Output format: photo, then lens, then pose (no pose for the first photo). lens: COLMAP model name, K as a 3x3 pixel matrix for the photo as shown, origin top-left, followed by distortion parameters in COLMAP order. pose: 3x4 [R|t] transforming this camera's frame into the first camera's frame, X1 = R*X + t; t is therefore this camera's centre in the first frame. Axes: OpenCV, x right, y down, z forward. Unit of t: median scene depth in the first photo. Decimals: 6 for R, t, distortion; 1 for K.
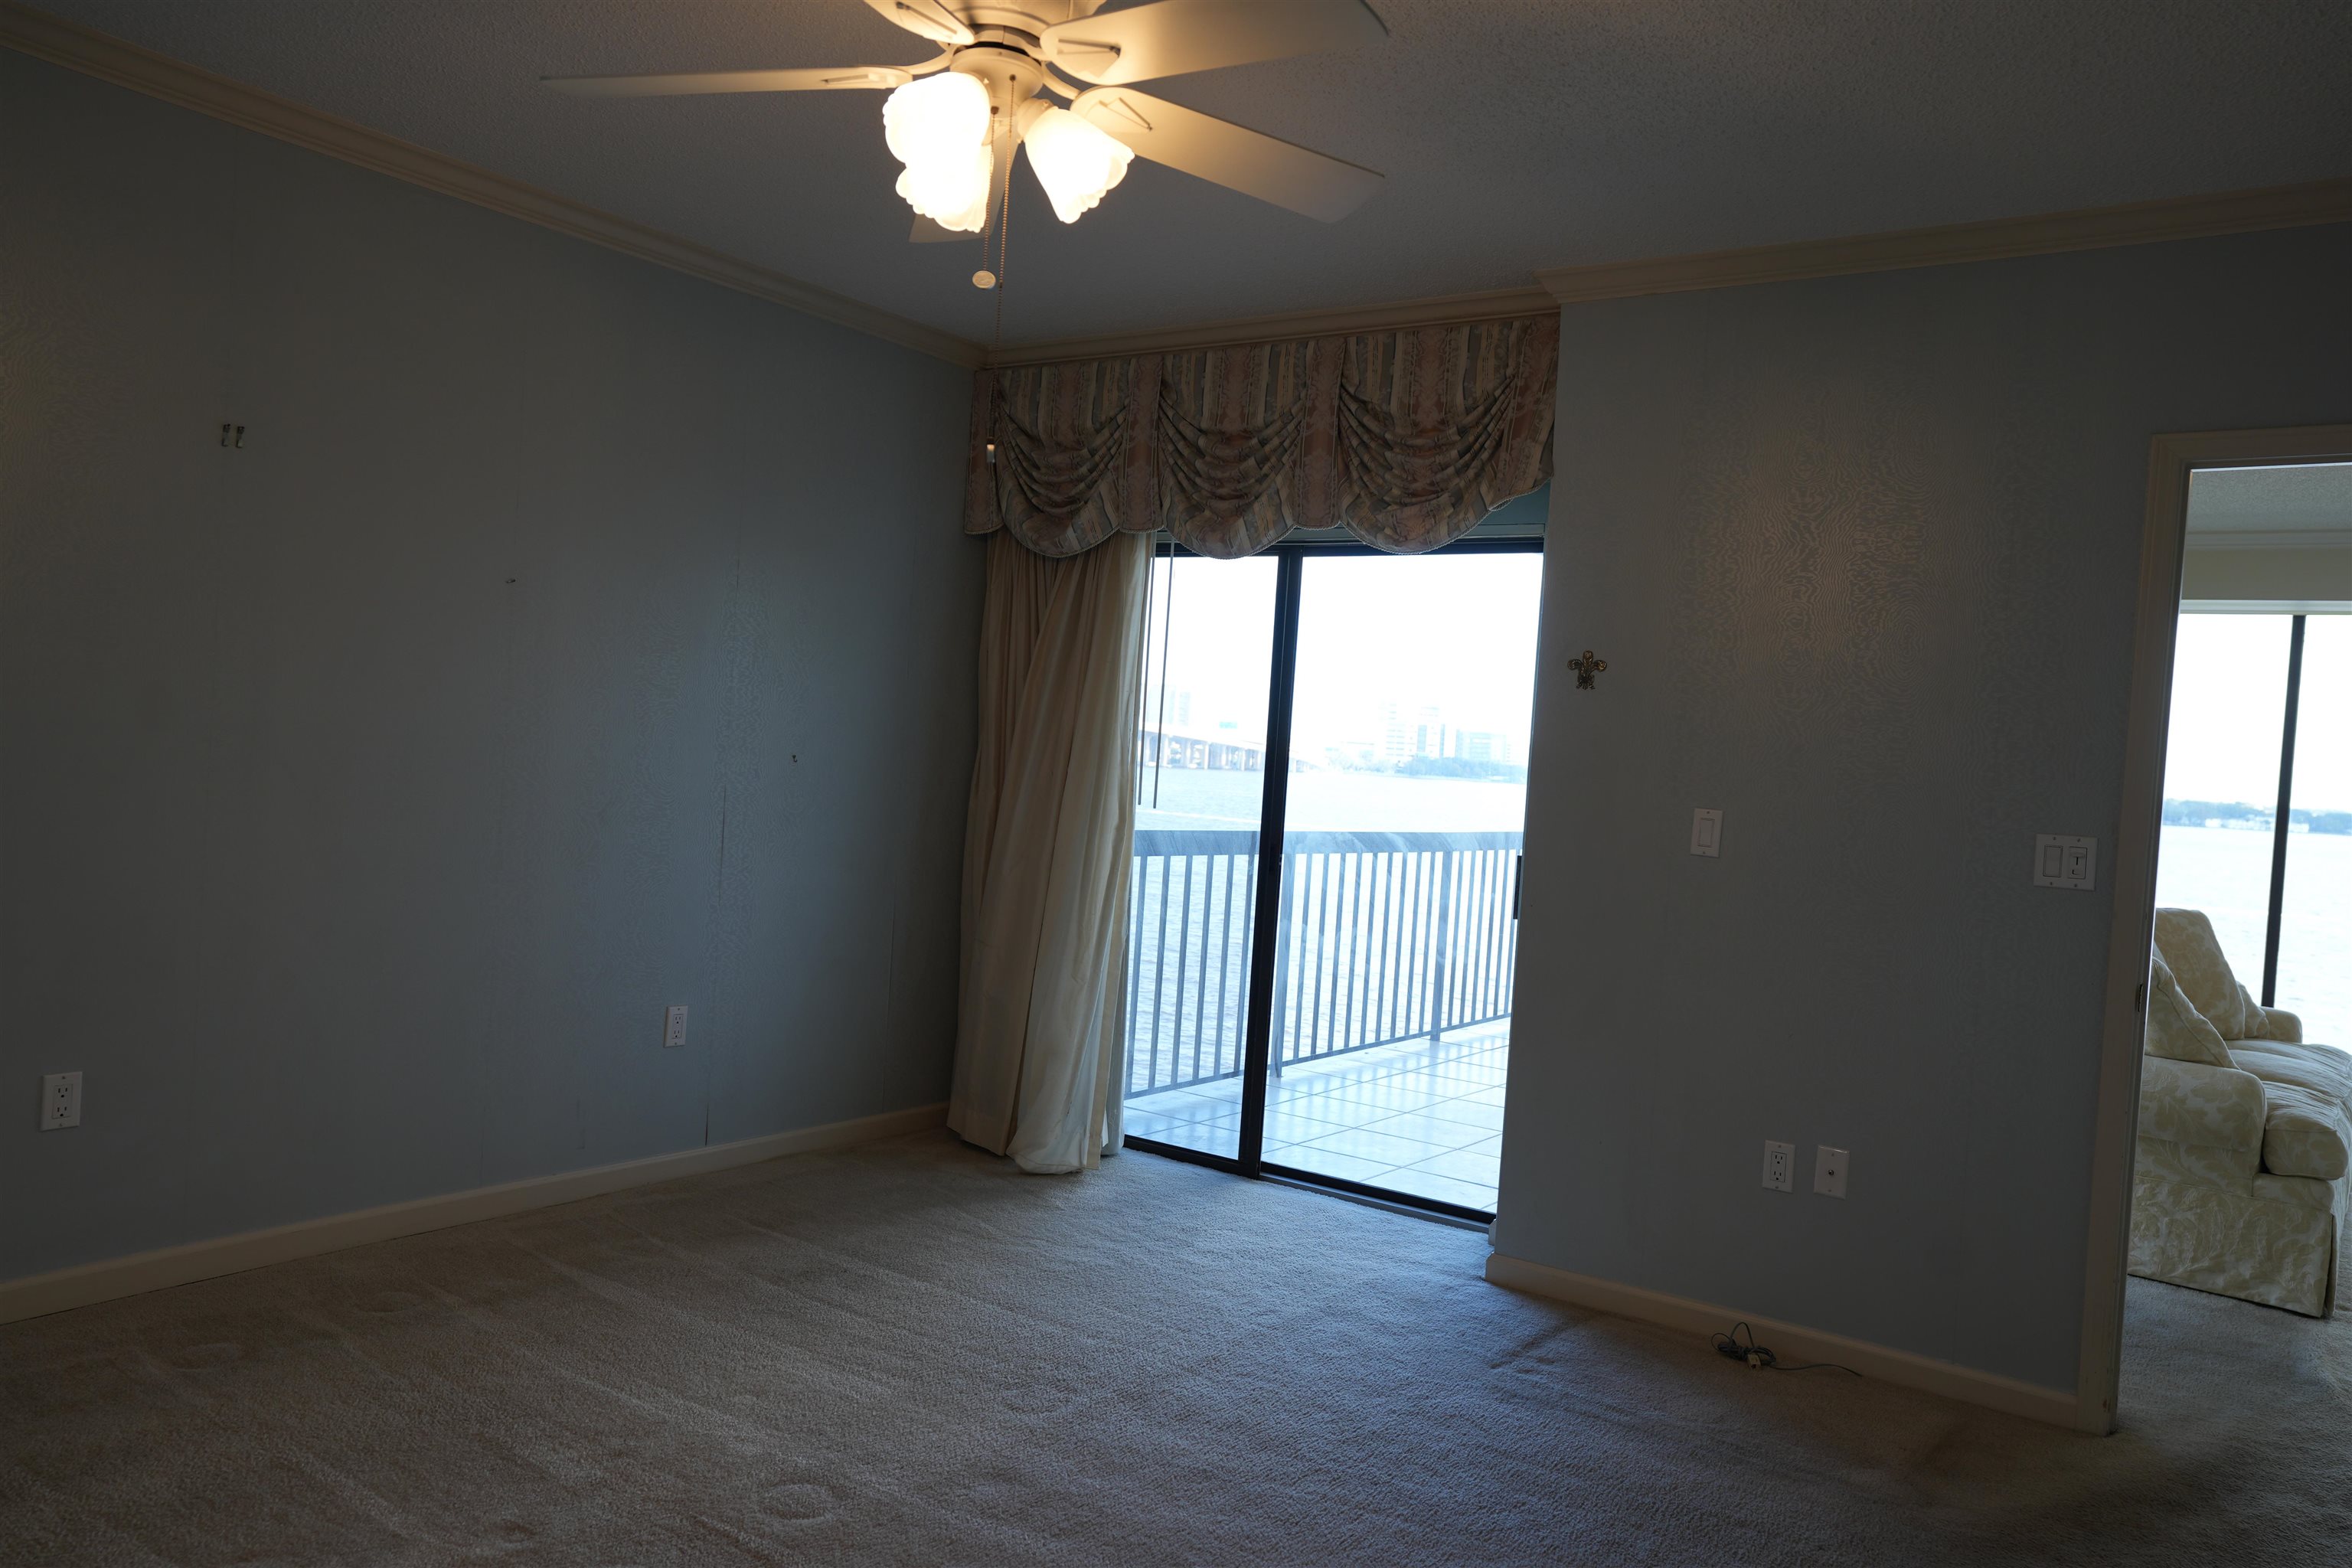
lens RADIAL K [[1693.1, 0, 1175.9], [0, 1693.1, 782.5], [0, 0, 1]] dist [0.030598, 0.003469]
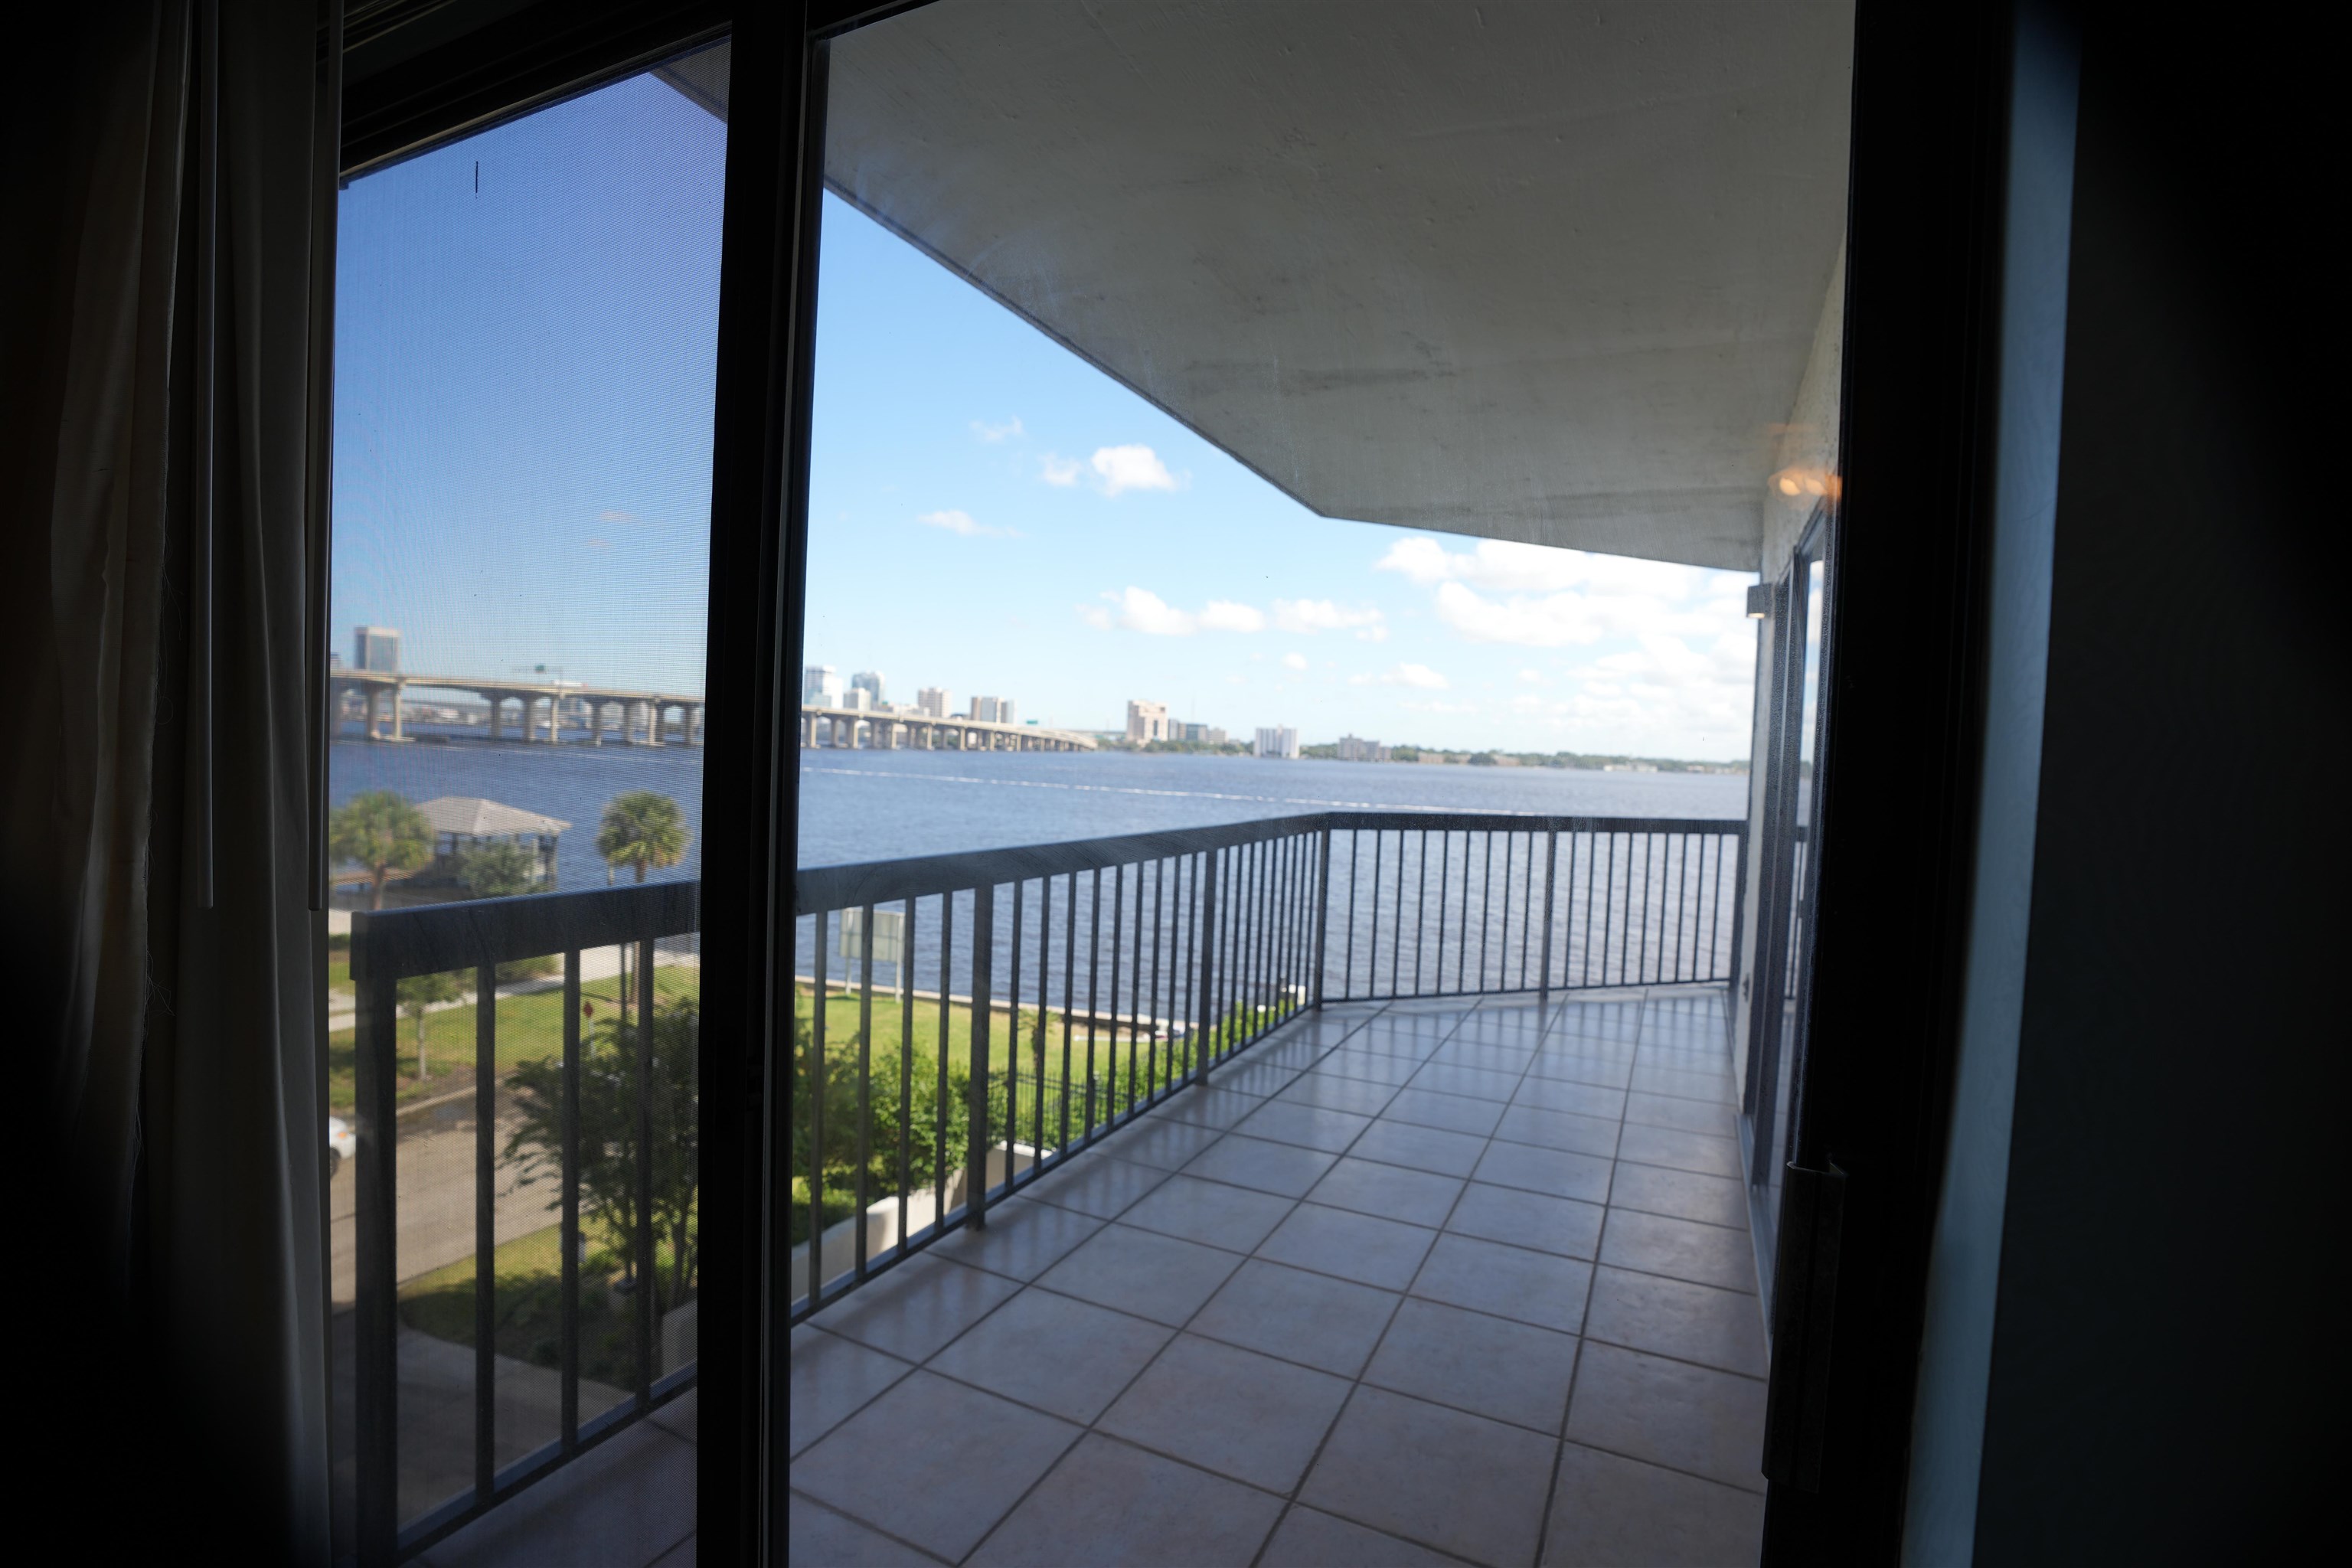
lens RADIAL K [[1082.1, 0, 1162.6], [0, 1082.1, 789.2], [0, 0, 1]] dist [-0.033407, 0.005446]
pose [[0.988419, -0.033141, 0.148086, 0.043561], [0.028831, 0.999099, 0.031152, -0.014848], [-0.148985, -0.026522, 0.988484, 0.398007]]
